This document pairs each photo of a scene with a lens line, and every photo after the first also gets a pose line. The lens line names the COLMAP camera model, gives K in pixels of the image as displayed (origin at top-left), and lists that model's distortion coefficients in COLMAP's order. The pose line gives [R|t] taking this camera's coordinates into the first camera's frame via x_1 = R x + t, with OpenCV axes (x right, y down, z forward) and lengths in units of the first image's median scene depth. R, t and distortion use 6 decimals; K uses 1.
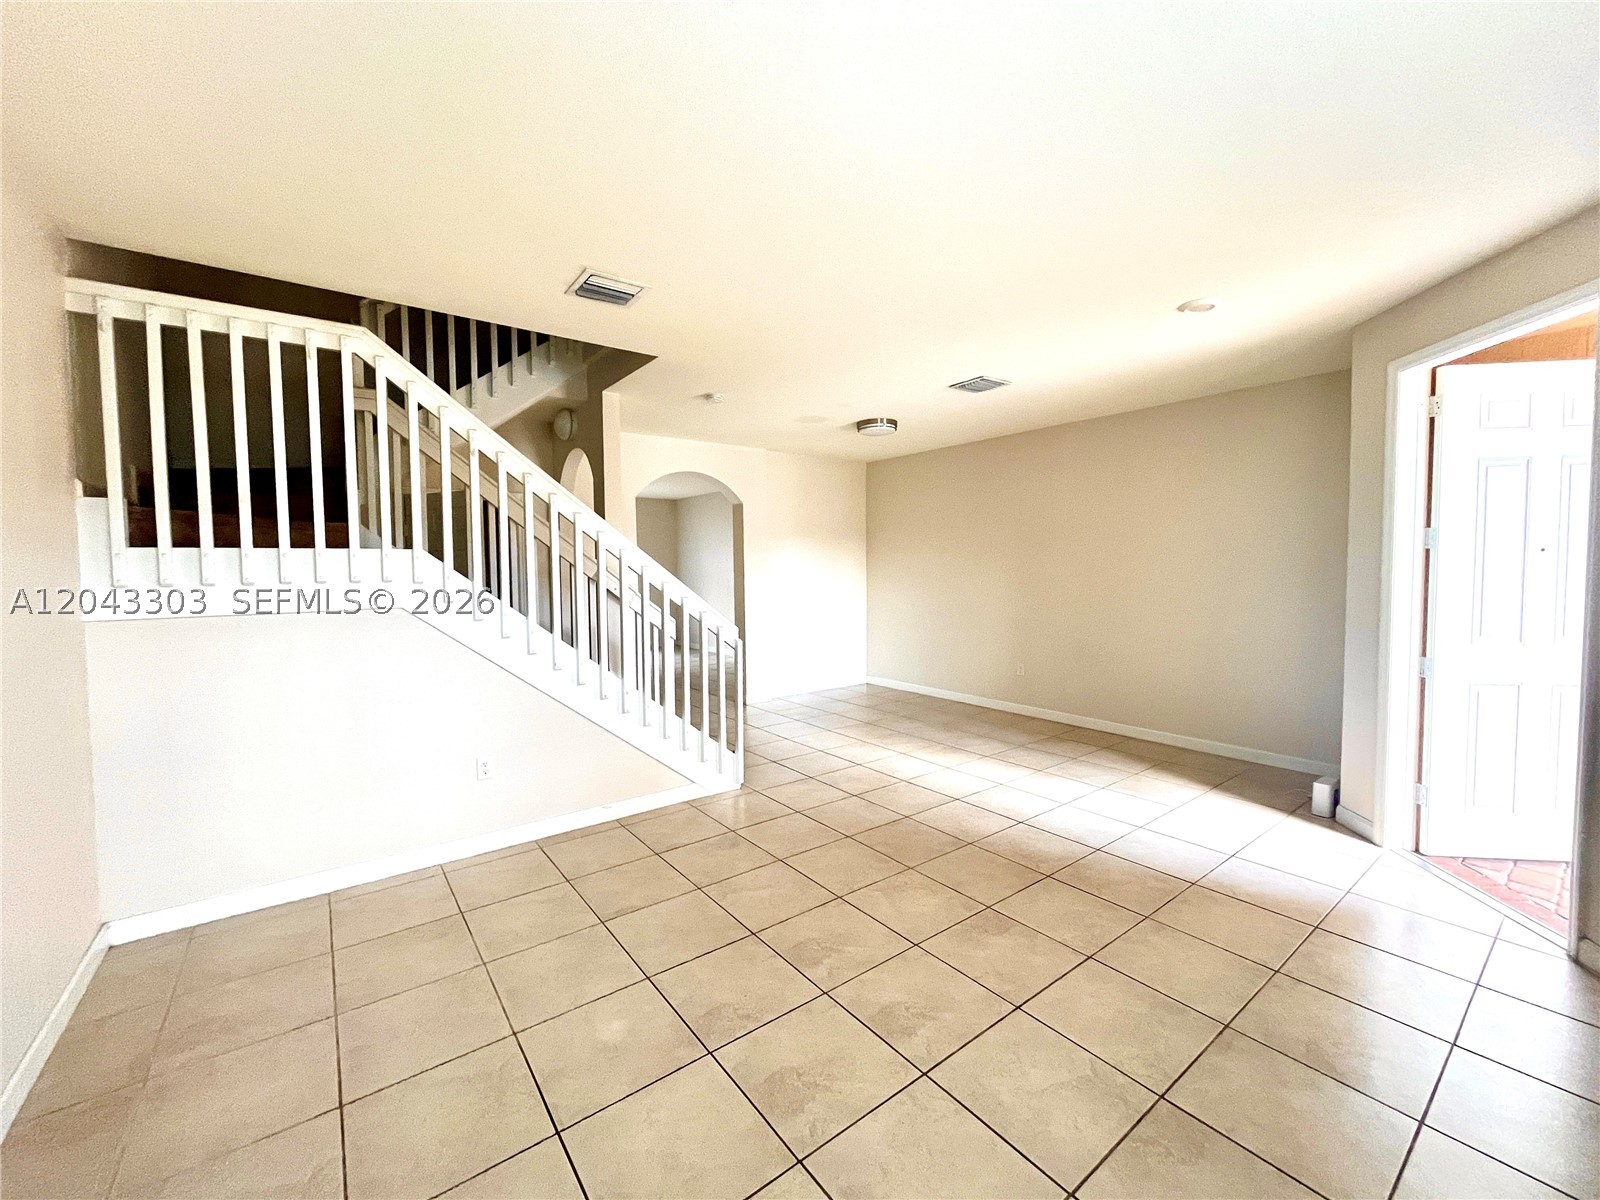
lens RADIAL K [[648.4, 0, 799.8], [0, 648.4, 591.1], [0, 0, 1]] dist [-0.001024, -0.000182]
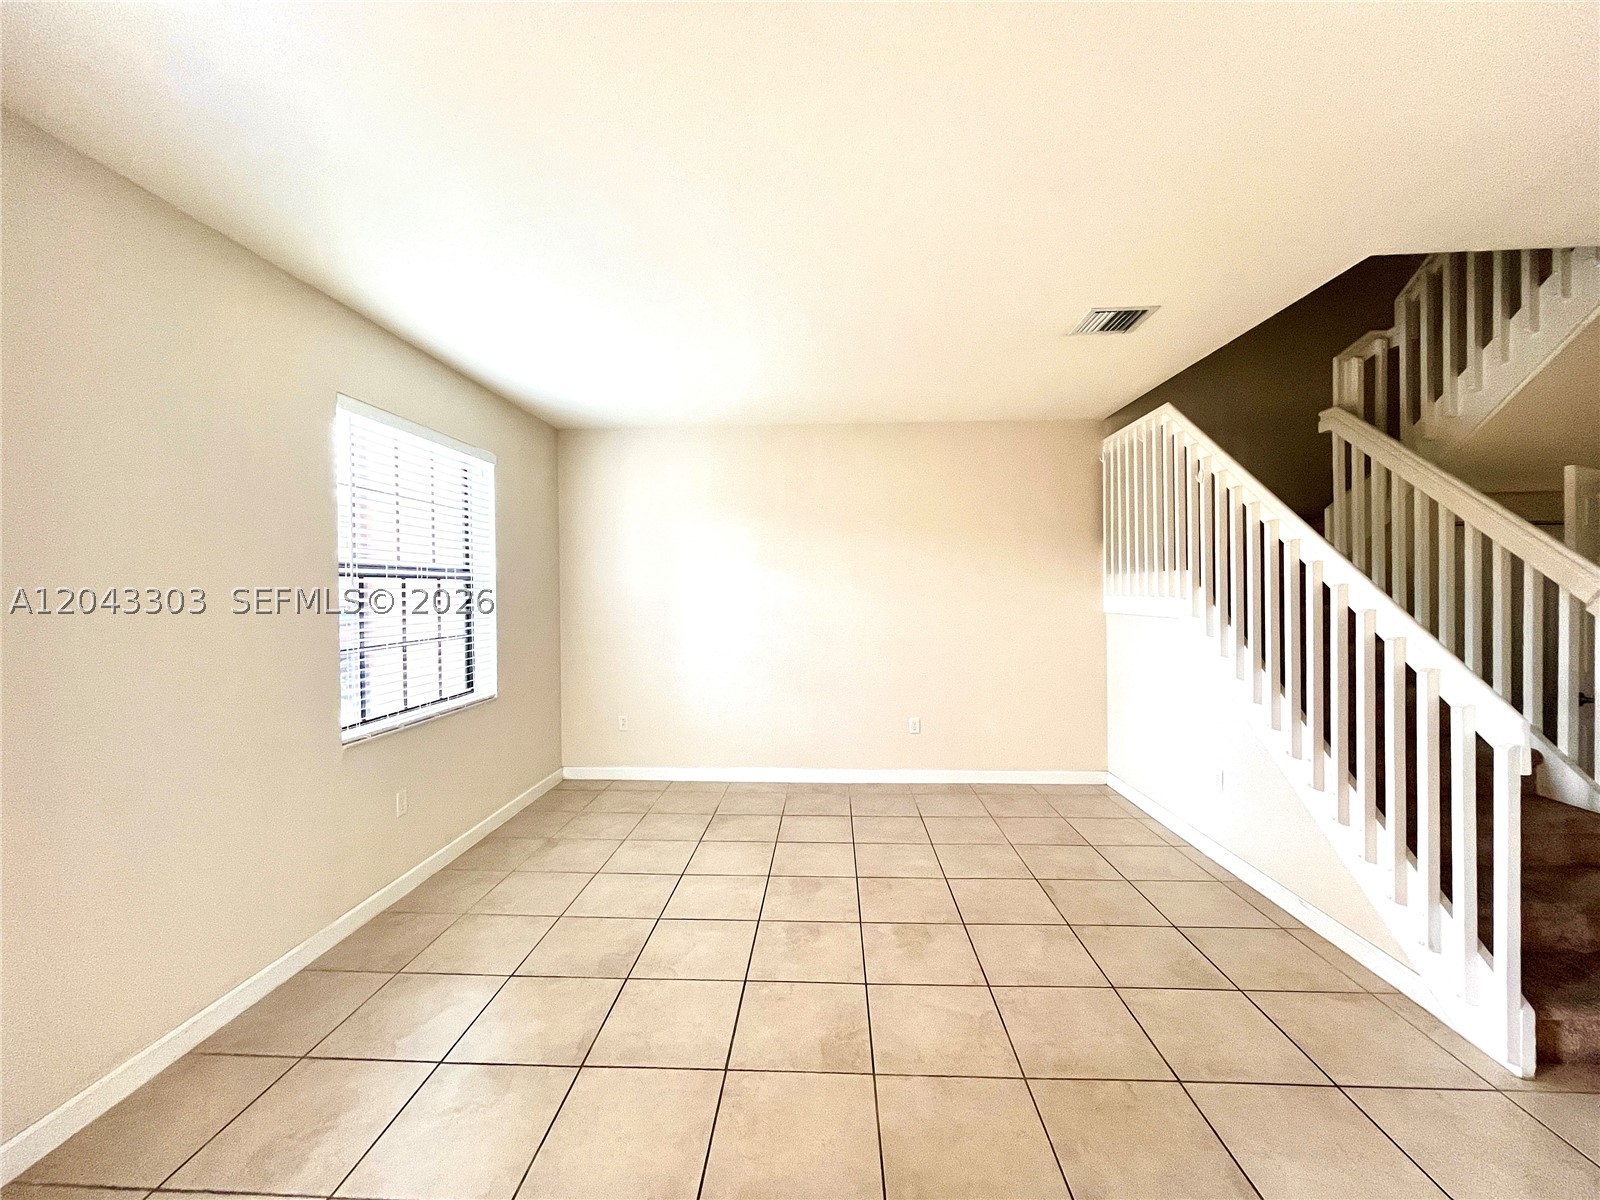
lens RADIAL K [[648.4, 0, 799.8], [0, 648.4, 591.1], [0, 0, 1]] dist [-0.001024, -0.000182]
pose [[-0.640325, 0.015240, -0.767953, 0.727020], [-0.020476, 0.999109, 0.036901, -0.051884], [0.767831, 0.039353, -0.639443, 1.134686]]
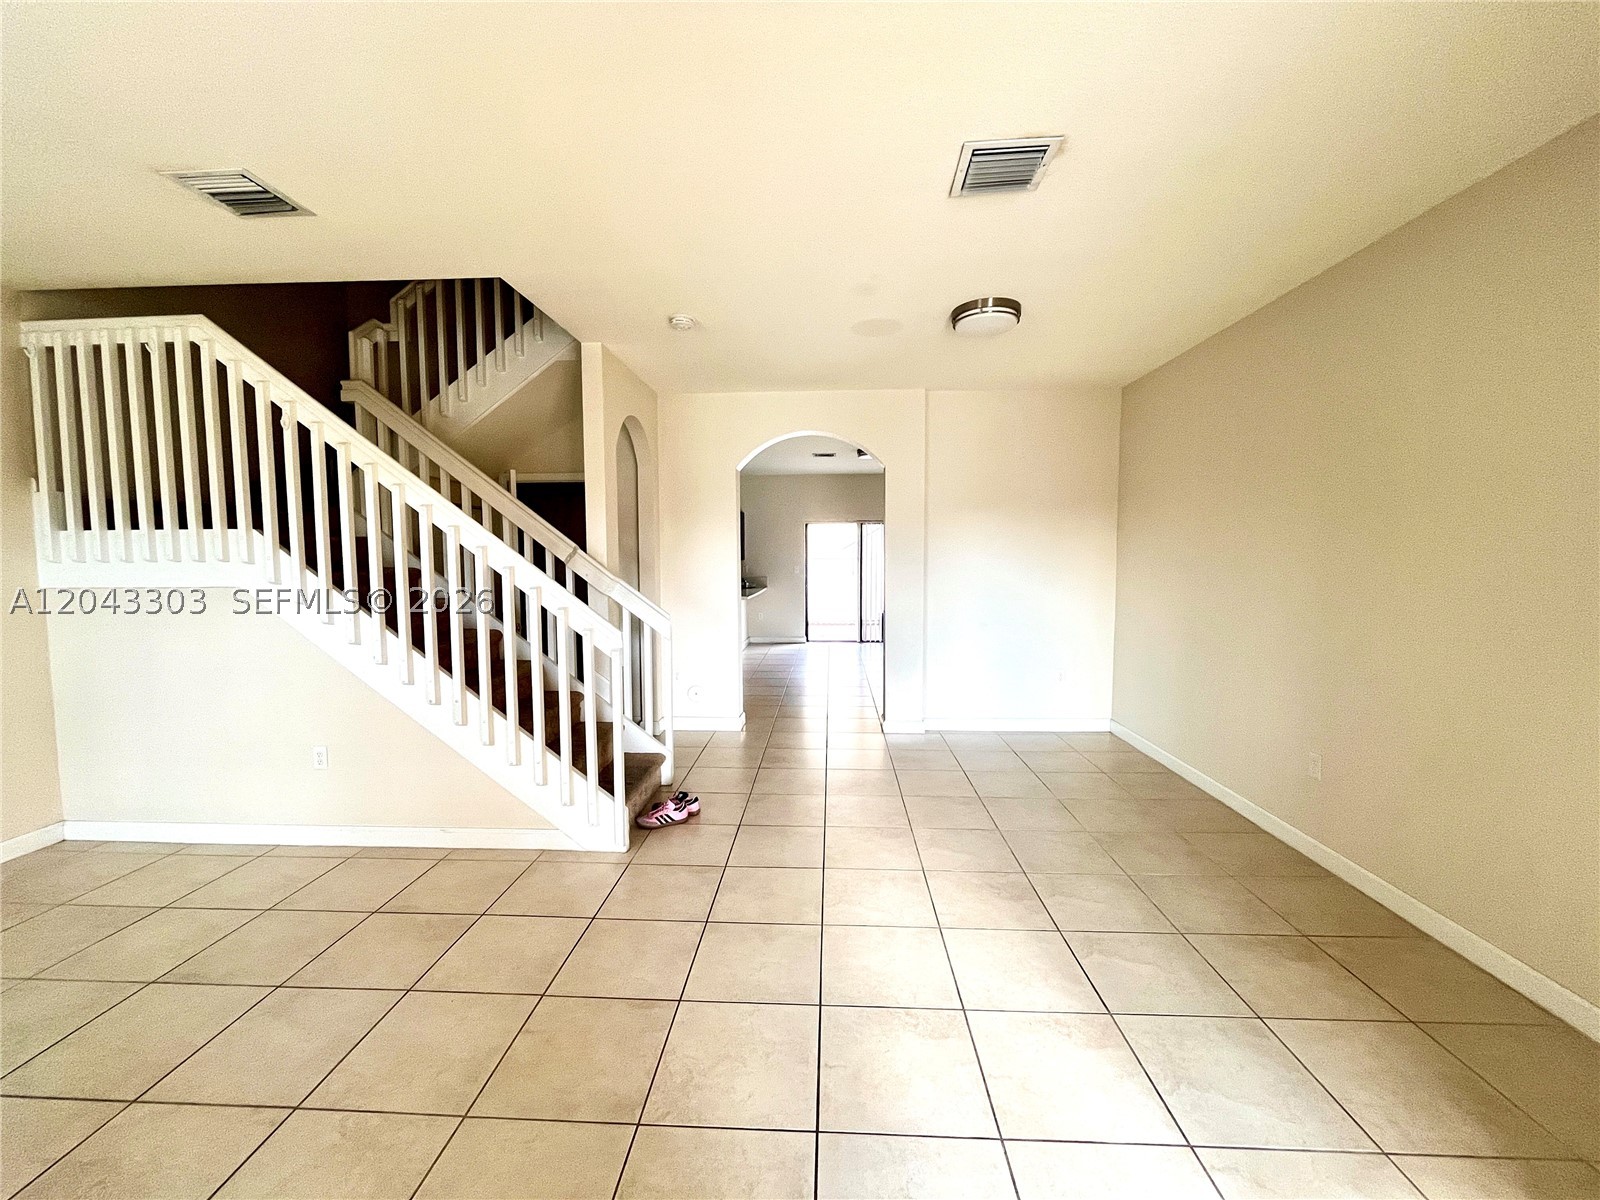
lens RADIAL K [[648.4, 0, 799.8], [0, 648.4, 591.1], [0, 0, 1]] dist [-0.001024, -0.000182]
pose [[0.761580, 0.039647, -0.646857, 0.658151], [-0.026927, 0.999201, 0.029541, -0.020040], [0.647511, -0.005080, 0.762039, 0.730544]]
